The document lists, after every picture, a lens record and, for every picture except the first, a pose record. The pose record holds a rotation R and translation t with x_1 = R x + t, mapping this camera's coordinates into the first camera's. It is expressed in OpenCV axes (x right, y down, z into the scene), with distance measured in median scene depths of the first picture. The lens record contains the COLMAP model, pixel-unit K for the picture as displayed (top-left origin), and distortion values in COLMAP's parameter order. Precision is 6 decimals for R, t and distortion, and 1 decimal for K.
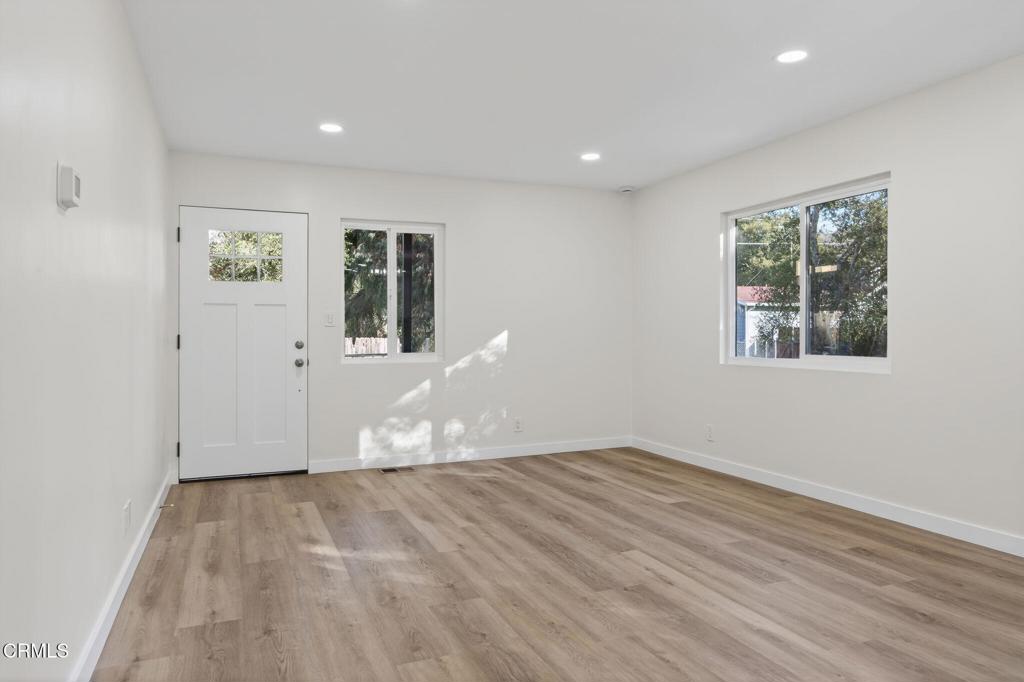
lens RADIAL K [[553.0, 0, 498.7], [0, 553.0, 338.0], [0, 0, 1]] dist [-0.011535, 0.003075]
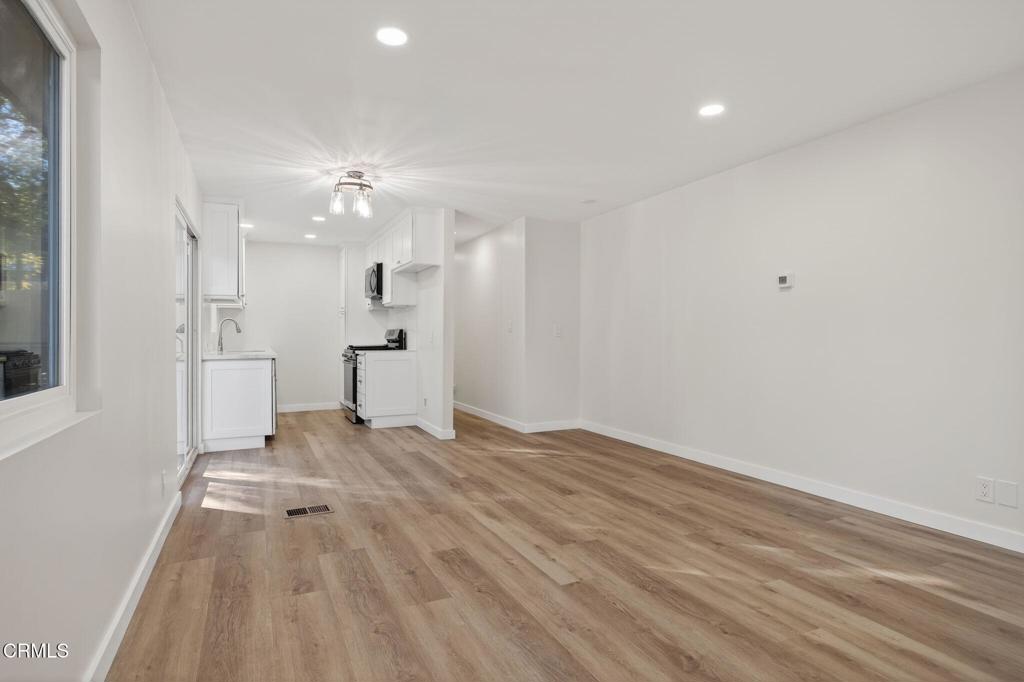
lens RADIAL K [[553.0, 0, 498.7], [0, 553.0, 338.0], [0, 0, 1]] dist [-0.011535, 0.003075]
pose [[-0.996894, 0.005978, -0.078522, 0.463614], [0.005134, 0.999927, 0.010949, -0.013811], [0.078581, 0.010512, -0.996852, 2.076954]]
